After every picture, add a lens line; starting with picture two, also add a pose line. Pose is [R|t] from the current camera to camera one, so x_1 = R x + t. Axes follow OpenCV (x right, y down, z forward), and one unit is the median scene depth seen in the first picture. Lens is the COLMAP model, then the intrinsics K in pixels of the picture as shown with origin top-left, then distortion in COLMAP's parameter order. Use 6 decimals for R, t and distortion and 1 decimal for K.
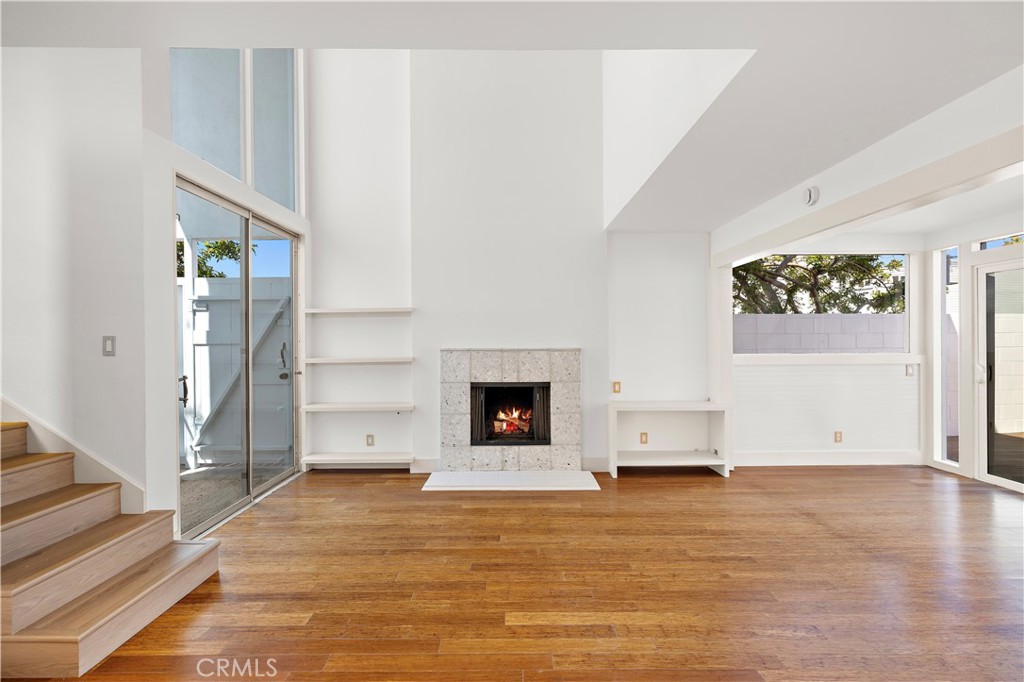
lens RADIAL K [[461.3, 0, 511.4], [0, 461.3, 341.7], [0, 0, 1]] dist [-0.002621, -0.000247]
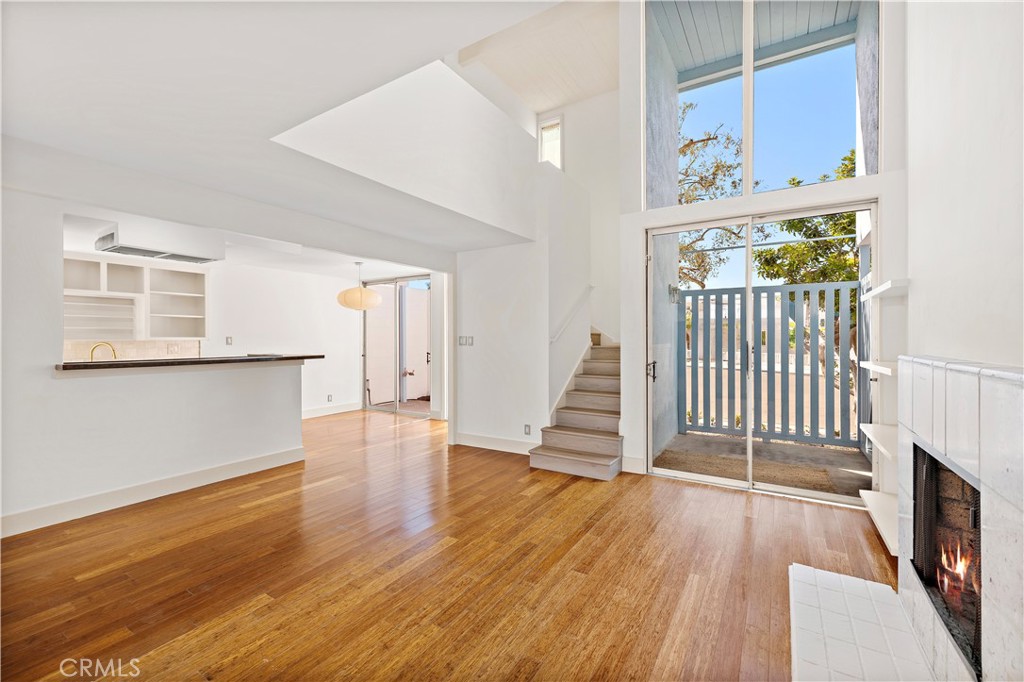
lens RADIAL K [[433.2, 0, 510.9], [0, 433.2, 339.5], [0, 0, 1]] dist [0.001229, 0.000643]
pose [[-0.531731, 0.007297, -0.846882, 0.817023], [0.001234, 0.999968, 0.007841, -0.012896], [0.846912, 0.003124, -0.531723, 1.495278]]
